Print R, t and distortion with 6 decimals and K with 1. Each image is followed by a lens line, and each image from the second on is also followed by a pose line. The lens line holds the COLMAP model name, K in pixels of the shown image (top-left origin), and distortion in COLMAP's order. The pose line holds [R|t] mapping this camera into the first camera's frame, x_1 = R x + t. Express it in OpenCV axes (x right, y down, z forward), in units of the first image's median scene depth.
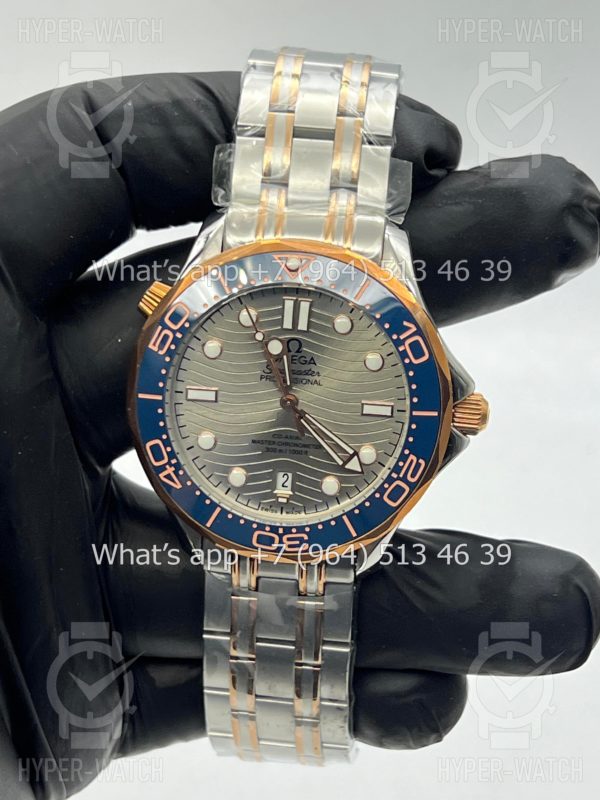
lens RADIAL K [[1780.3, 0, 289.6], [0, 1780.3, 399.6], [0, 0, 1]] dist [0.268026, -0.192227]
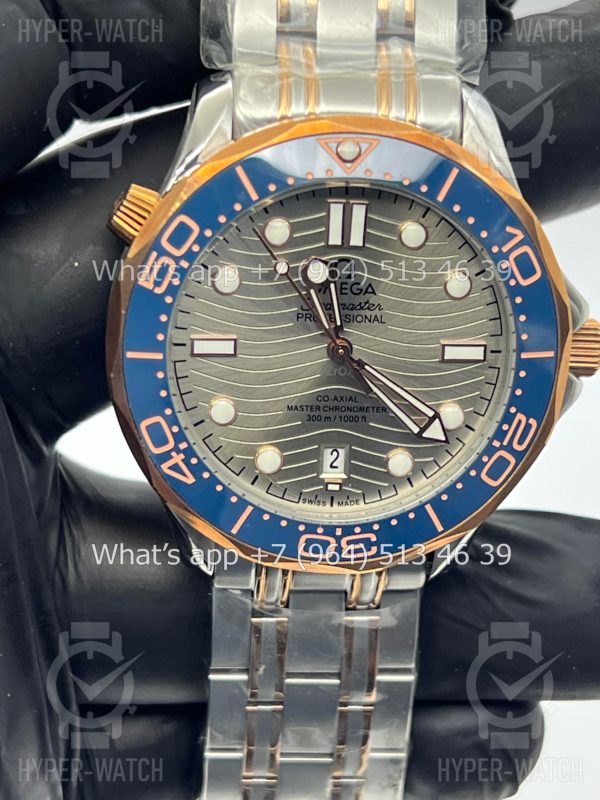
lens RADIAL K [[1780.3, 0, 289.6], [0, 1780.3, 399.6], [0, 0, 1]] dist [0.268026, -0.192227]
pose [[0.982014, -0.070110, 0.175309, -0.144341], [0.056128, 0.994927, 0.083486, -0.038744], [-0.180273, -0.072145, 0.980967, 0.313466]]
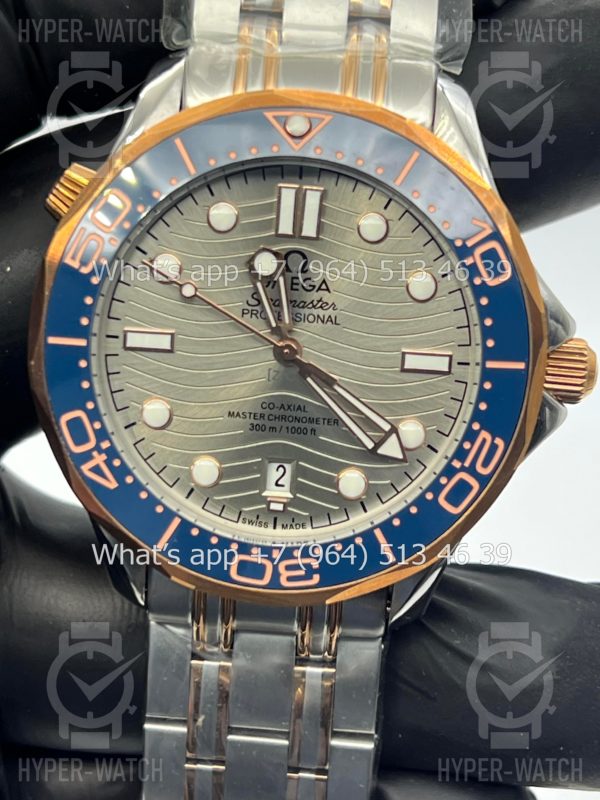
lens RADIAL K [[1780.3, 0, 289.6], [0, 1780.3, 399.6], [0, 0, 1]] dist [0.268026, -0.192227]
pose [[0.998053, -0.003068, 0.062297, -0.039206], [0.005766, 0.999051, -0.043169, 0.046186], [-0.062105, 0.043445, 0.997124, 0.367582]]
